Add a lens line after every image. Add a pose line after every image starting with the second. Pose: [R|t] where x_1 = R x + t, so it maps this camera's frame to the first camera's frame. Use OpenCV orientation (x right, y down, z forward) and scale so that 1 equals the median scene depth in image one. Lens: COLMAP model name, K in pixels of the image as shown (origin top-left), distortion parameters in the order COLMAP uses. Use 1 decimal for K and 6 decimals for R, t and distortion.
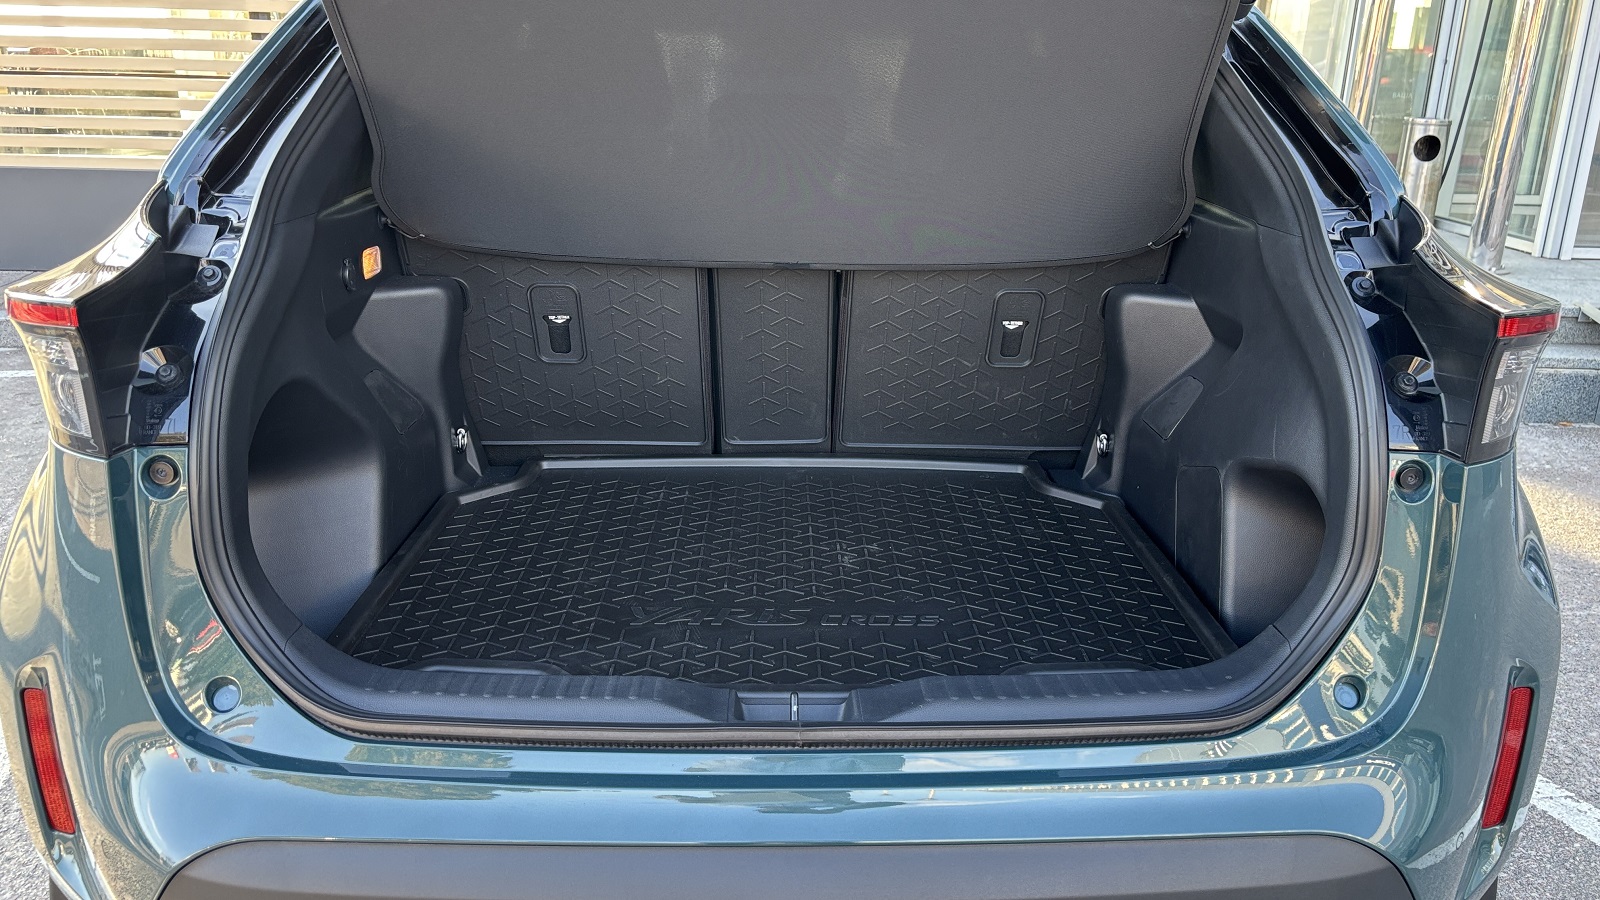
lens RADIAL K [[1197.2, 0, 804.0], [0, 1197.2, 450.0], [0, 0, 1]] dist [0.036893, -0.046295]
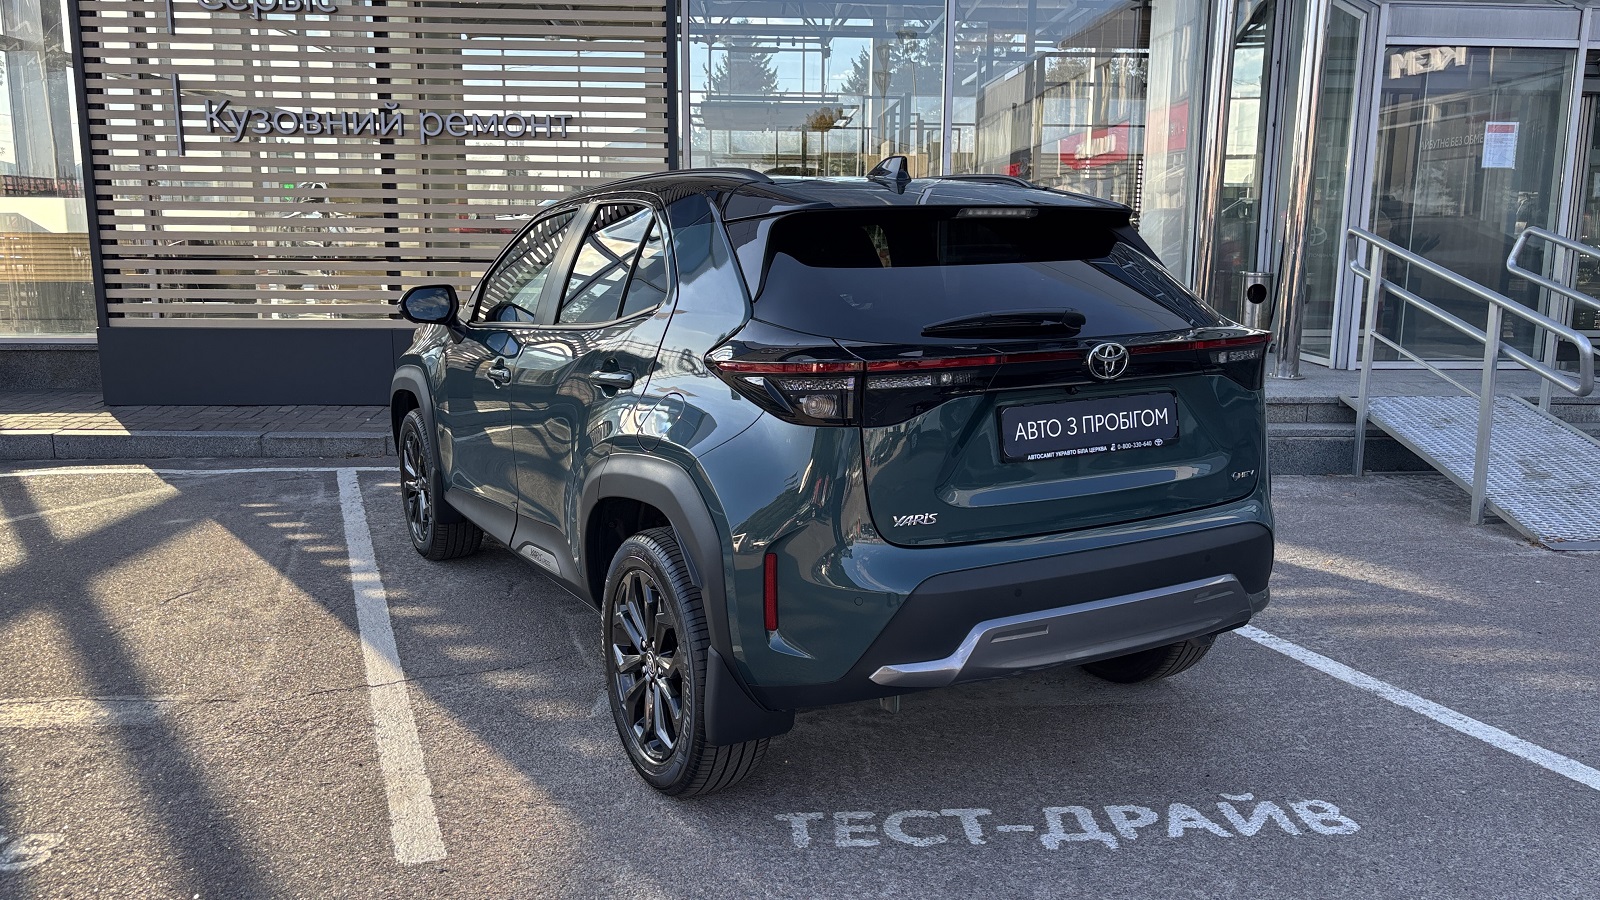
lens RADIAL K [[1201.6, 0, 800.8], [0, 1201.6, 448.3], [0, 0, 1]] dist [0.023285, -0.005981]
pose [[0.999092, -0.024357, 0.034970, -0.040582], [0.028741, 0.990976, -0.130924, 0.080997], [-0.031465, 0.131810, 0.990776, -0.290151]]
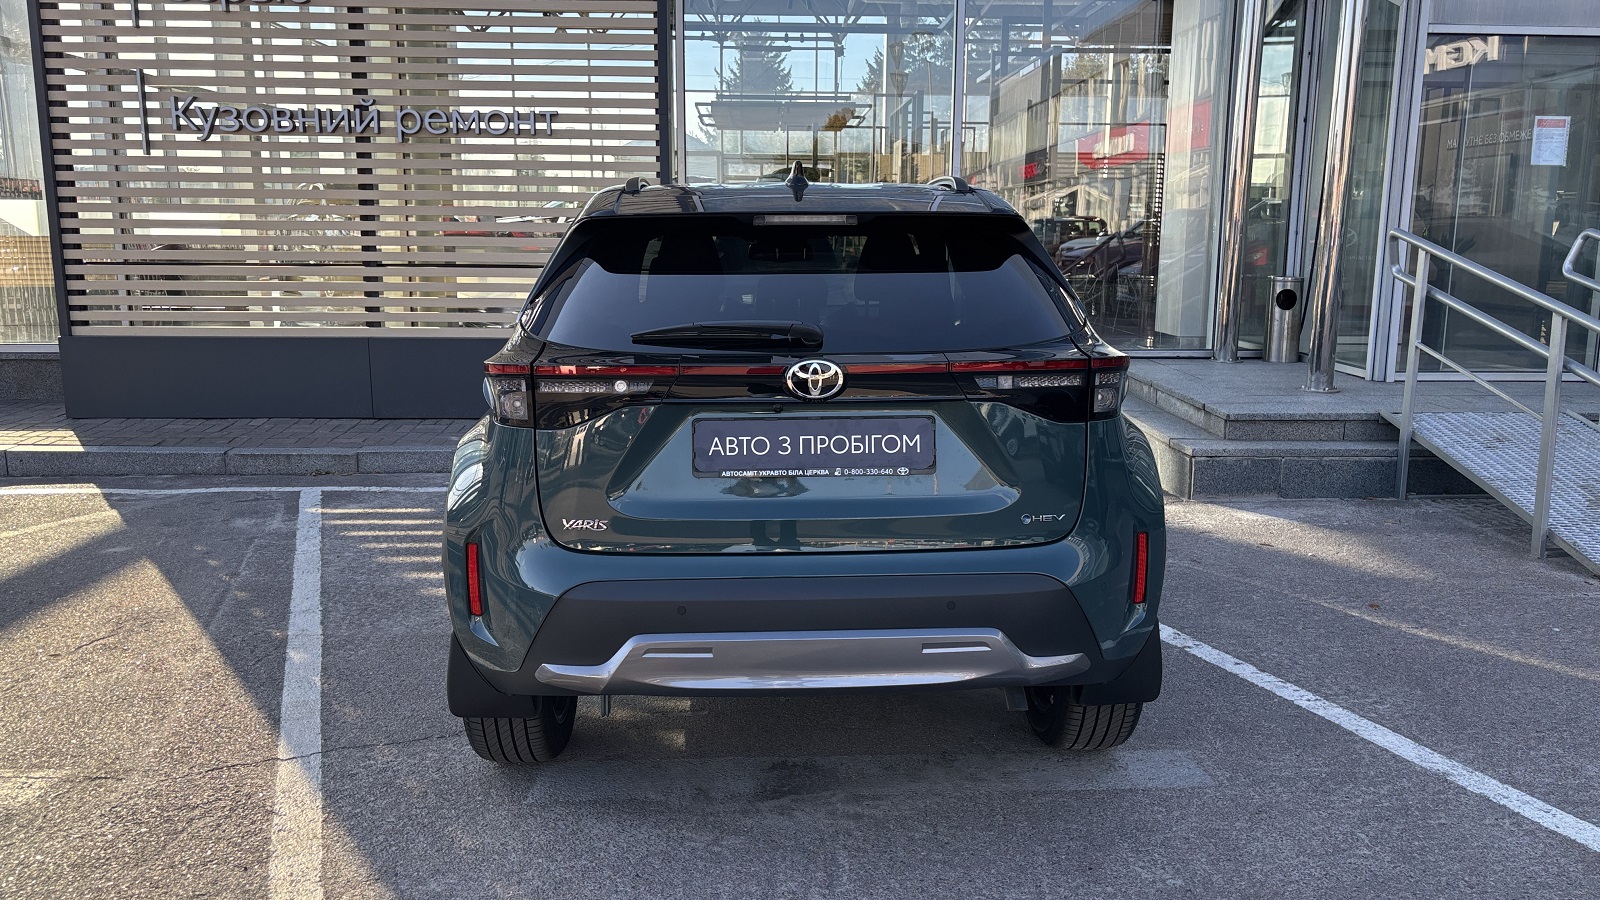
lens RADIAL K [[1199.4, 0, 798.0], [0, 1199.4, 446.7], [0, 0, 1]] dist [0.035912, -0.034125]
pose [[0.999560, -0.022729, 0.019057, -0.021382], [0.025065, 0.990808, -0.132934, 0.057162], [-0.015861, 0.133353, 0.990942, -0.221583]]
